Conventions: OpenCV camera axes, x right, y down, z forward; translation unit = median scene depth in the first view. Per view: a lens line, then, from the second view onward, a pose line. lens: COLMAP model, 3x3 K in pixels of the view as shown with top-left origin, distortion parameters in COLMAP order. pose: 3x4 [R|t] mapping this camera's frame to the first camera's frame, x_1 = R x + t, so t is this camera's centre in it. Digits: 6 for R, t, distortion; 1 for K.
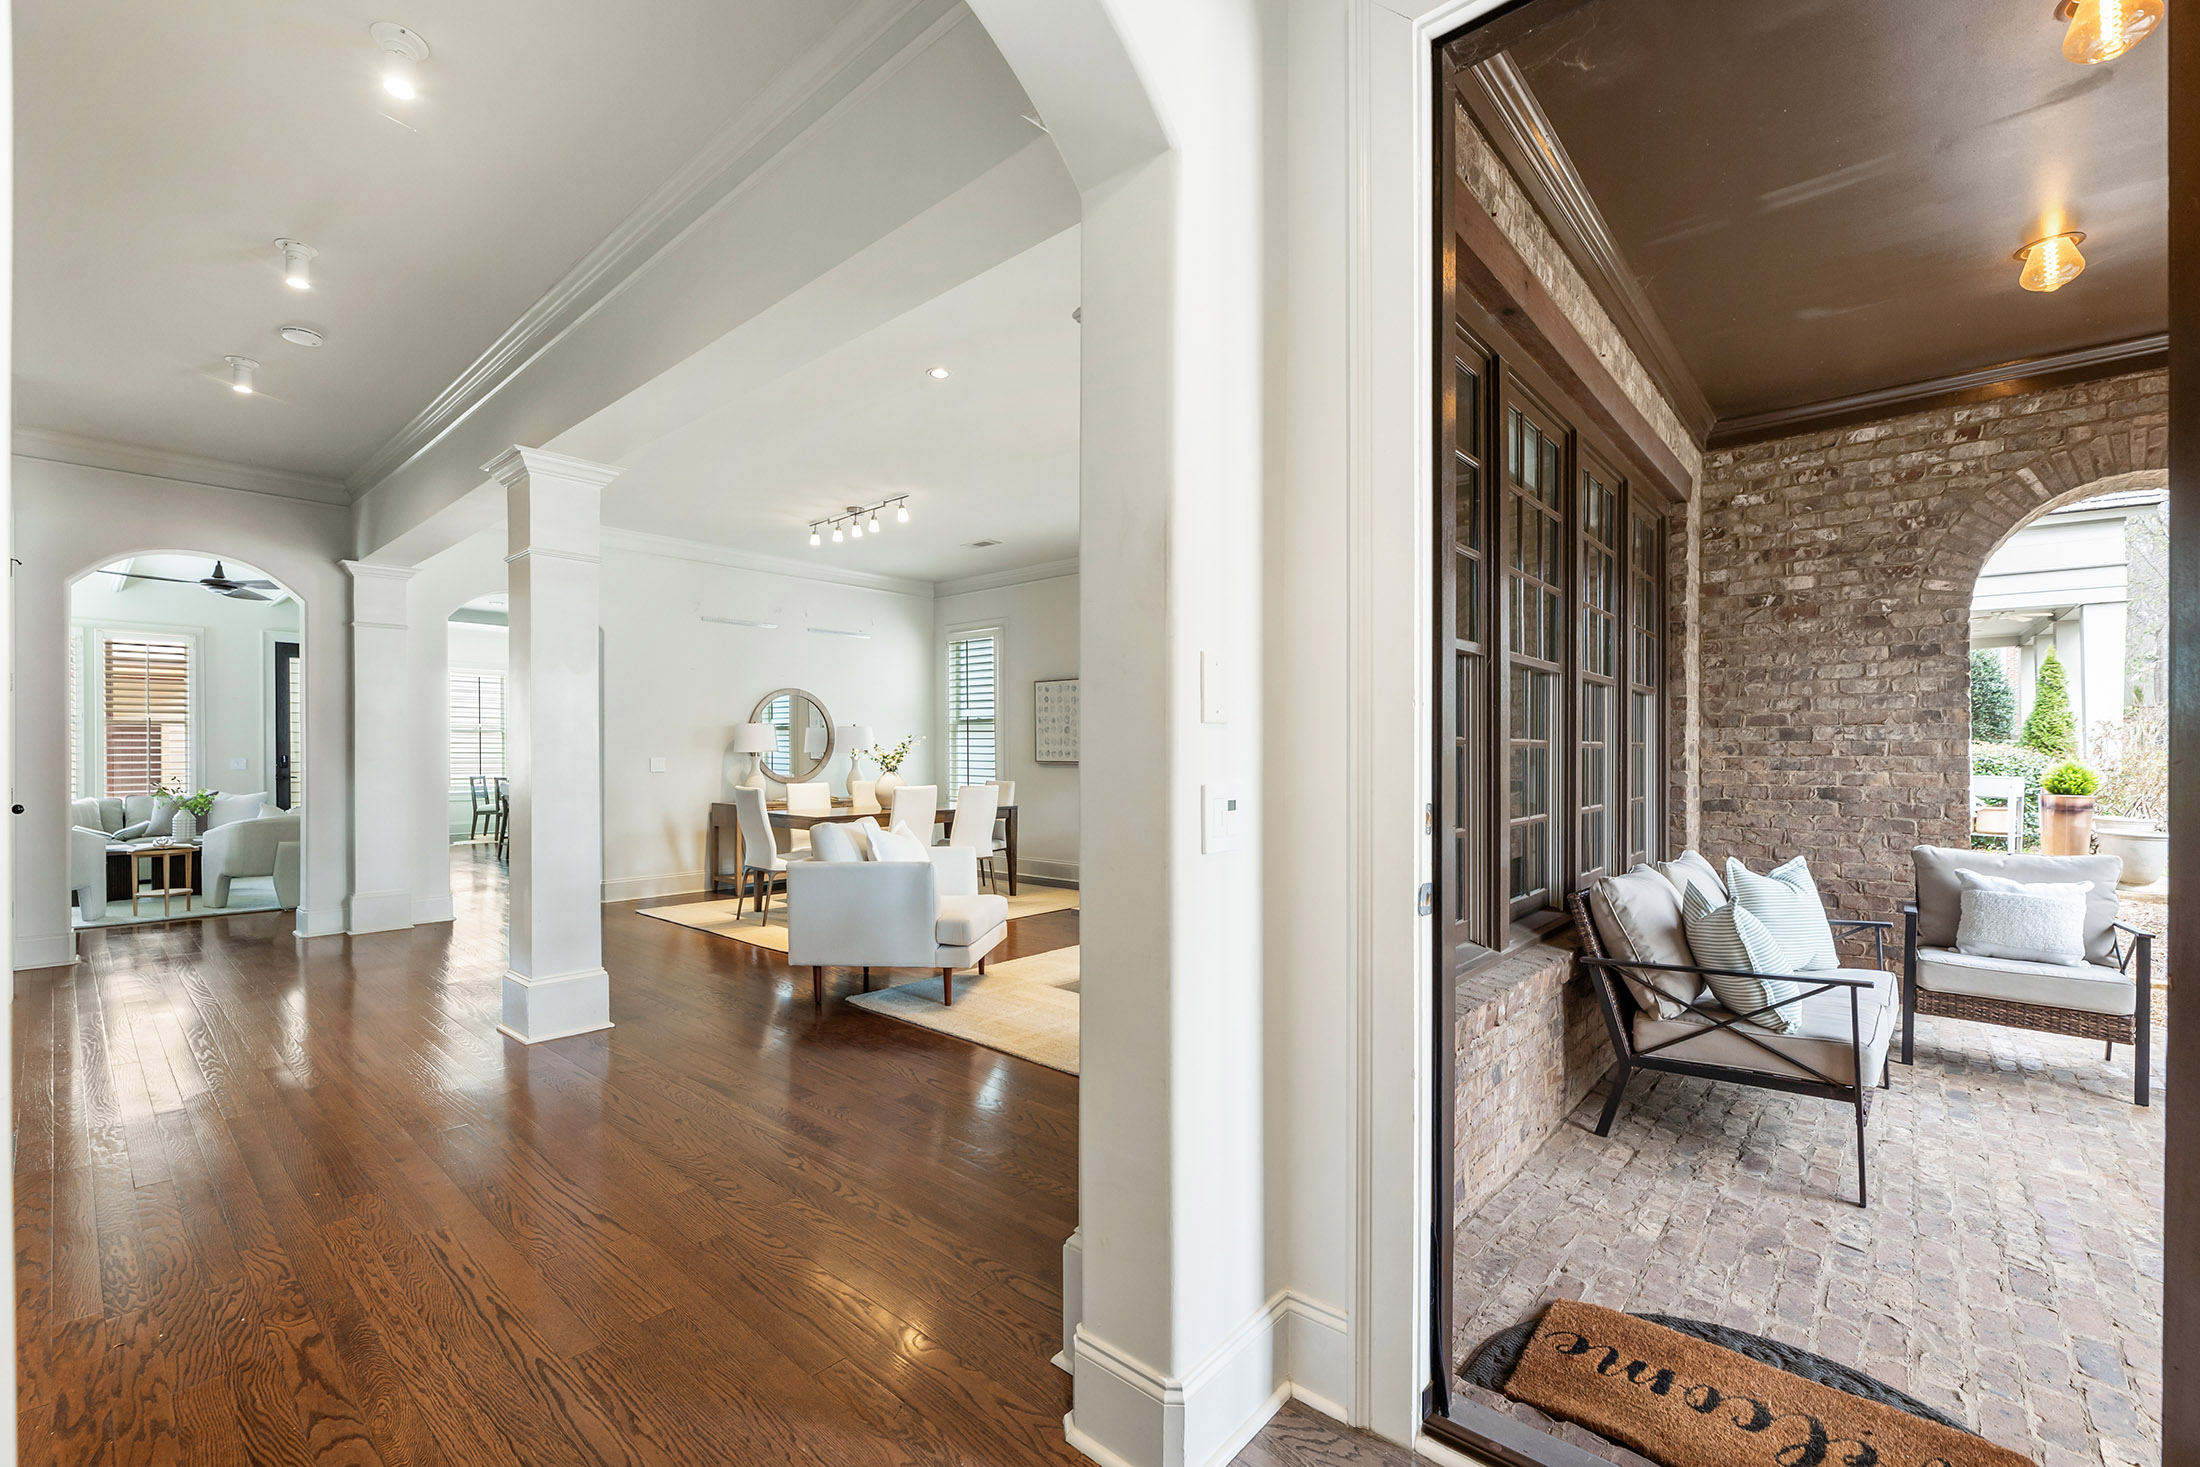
lens RADIAL K [[918.9, 0, 1100.6], [0, 918.9, 750.9], [0, 0, 1]] dist [0.001545, -0.000433]
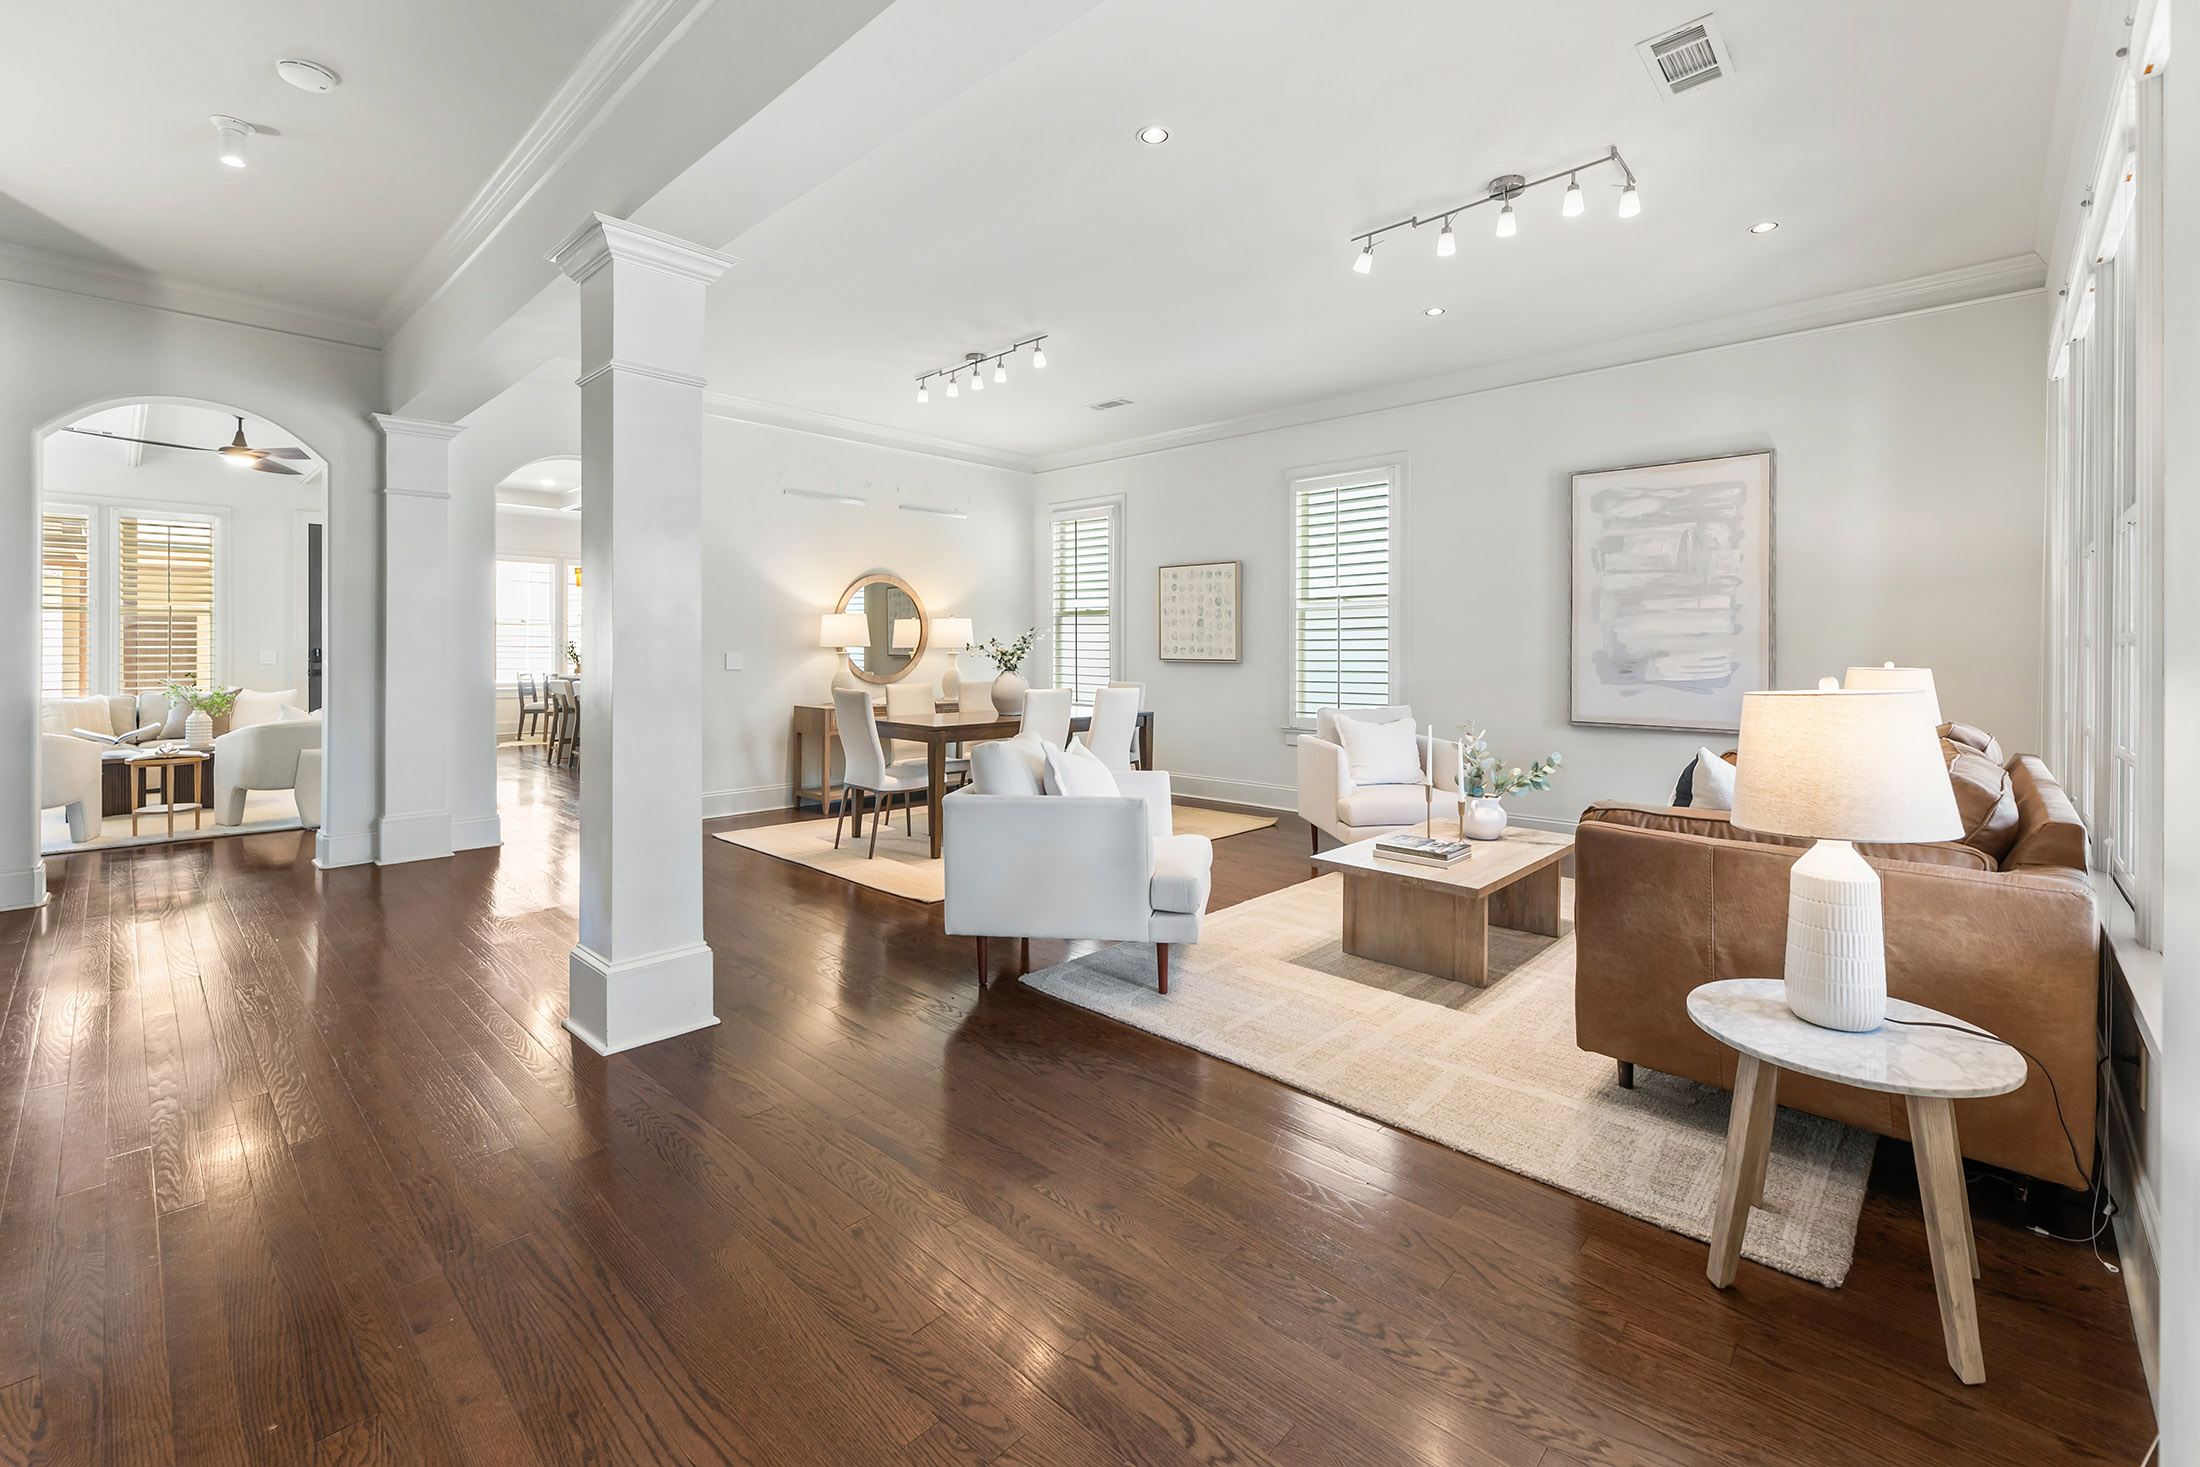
lens RADIAL K [[926.1, 0, 1113.9], [0, 926.1, 642.6], [0, 0, 1]] dist [-0.000024, 0.000426]
pose [[0.999651, 0.004263, -0.026064, -0.117081], [-0.004385, 0.999980, -0.004641, 0.000207], [0.026044, 0.004754, 0.999649, 0.160685]]
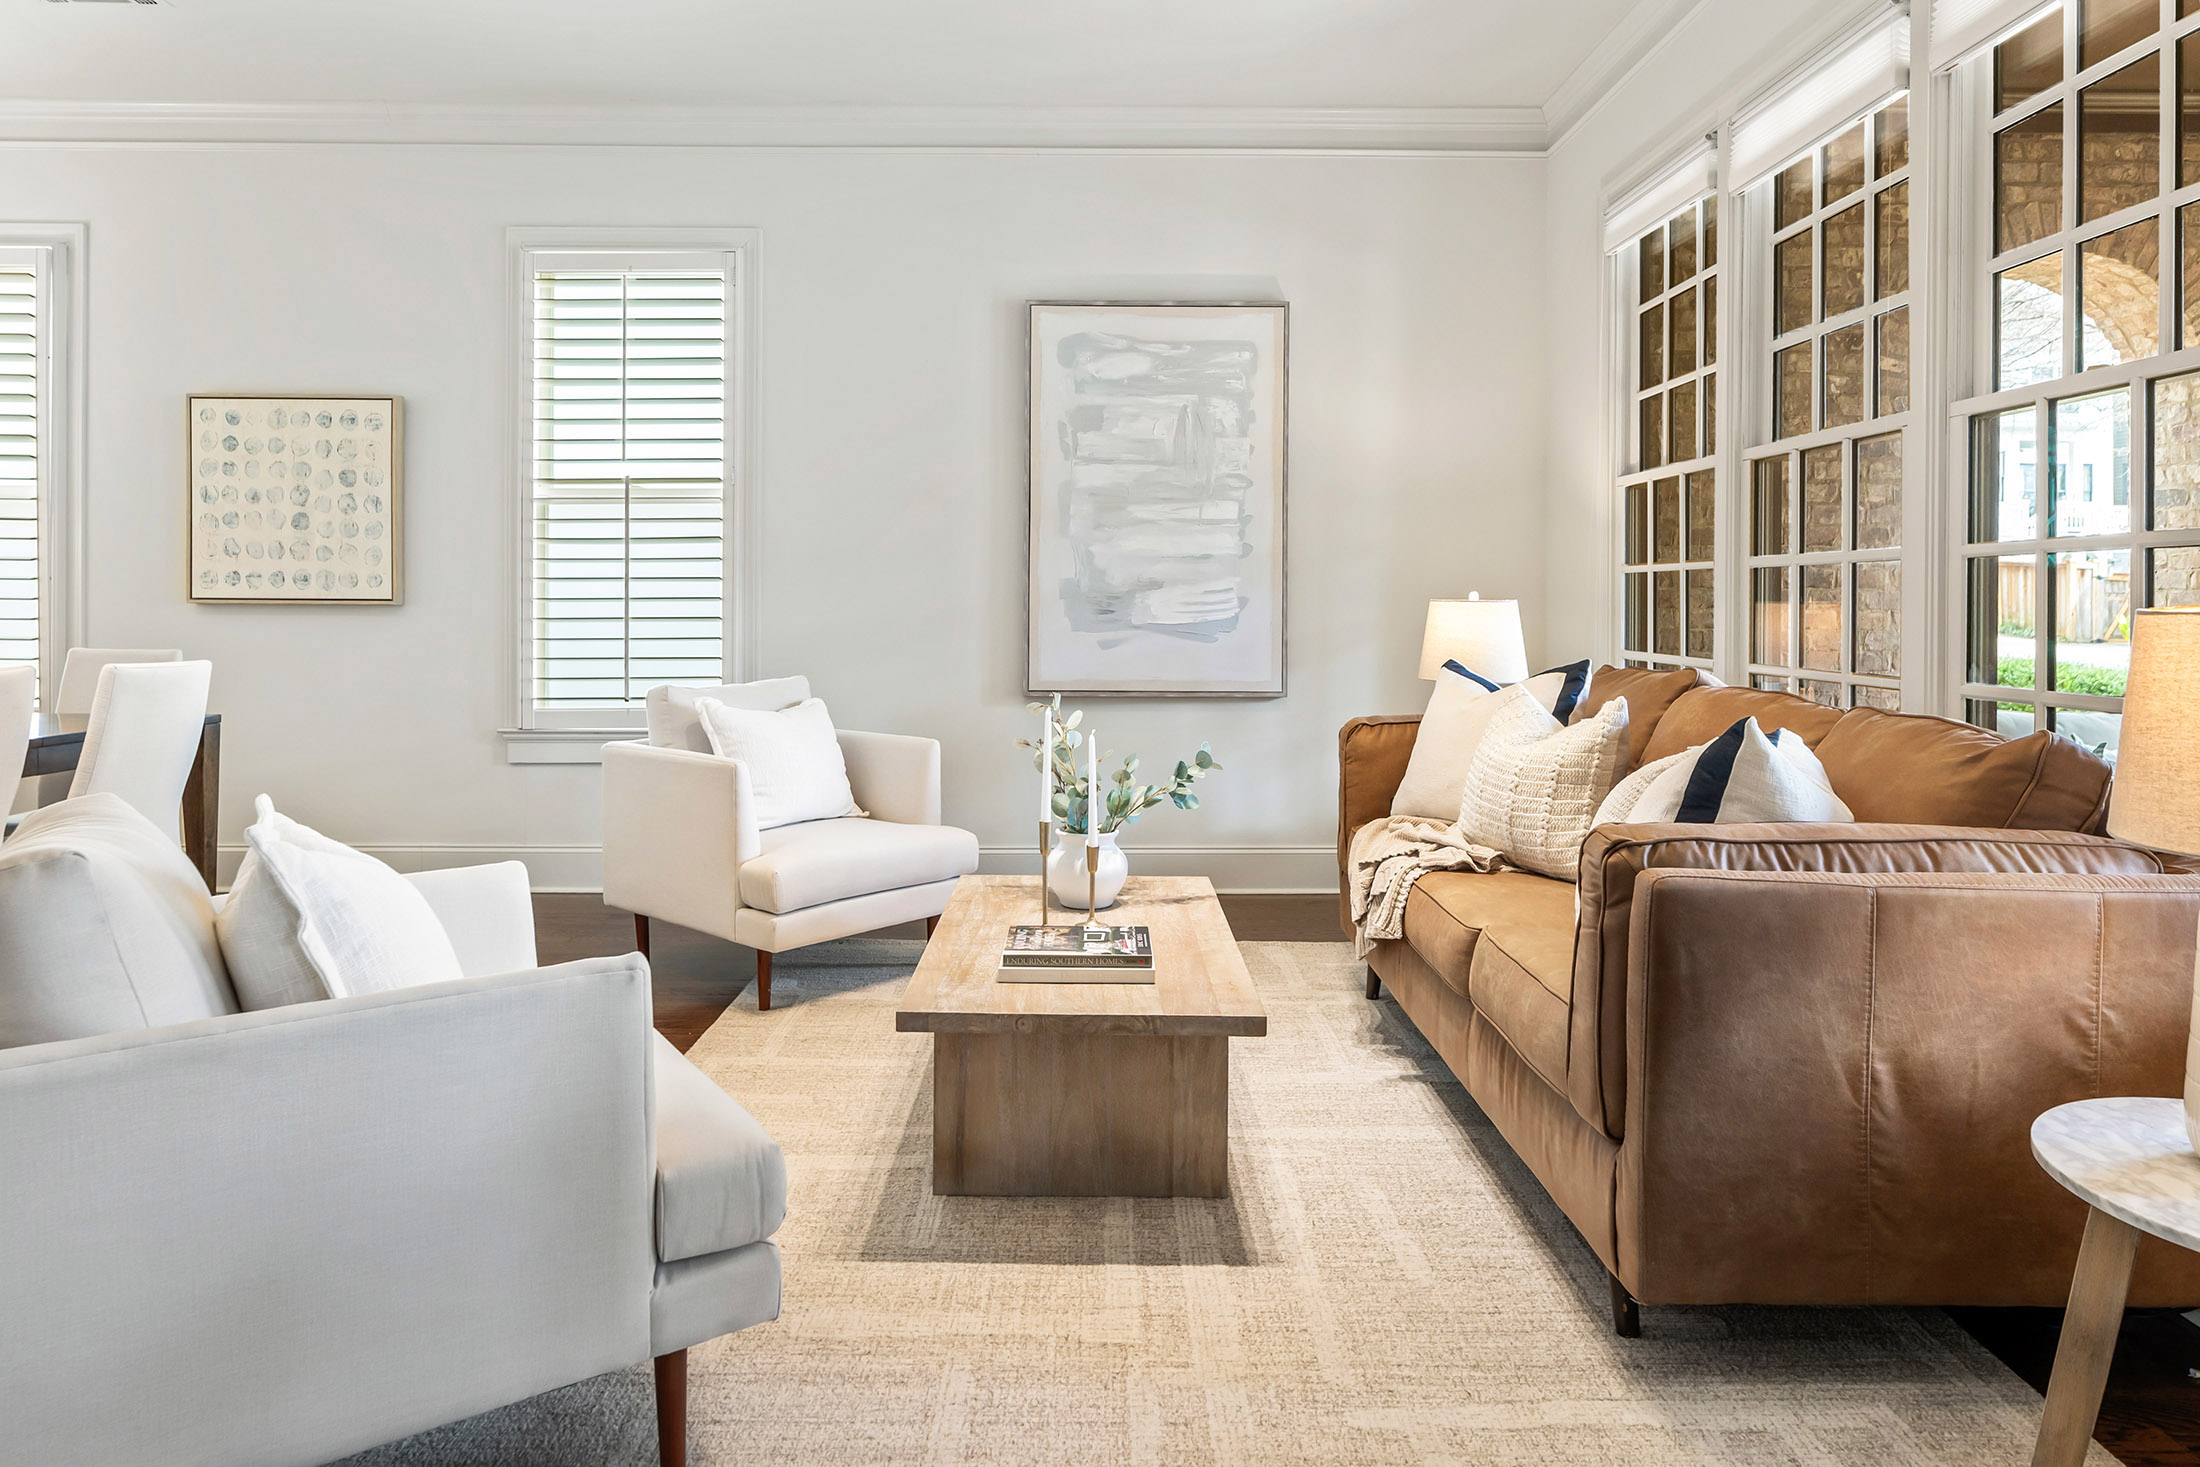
lens RADIAL K [[1356.0, 0, 1096.4], [0, 1356.0, 597.5], [0, 0, 1]] dist [-0.003291, 0.000812]
pose [[0.748999, 0.005002, 0.662552, -0.210631], [-0.005925, 0.999982, -0.000852, 0.011832], [-0.662544, -0.003288, 0.749016, 0.388784]]
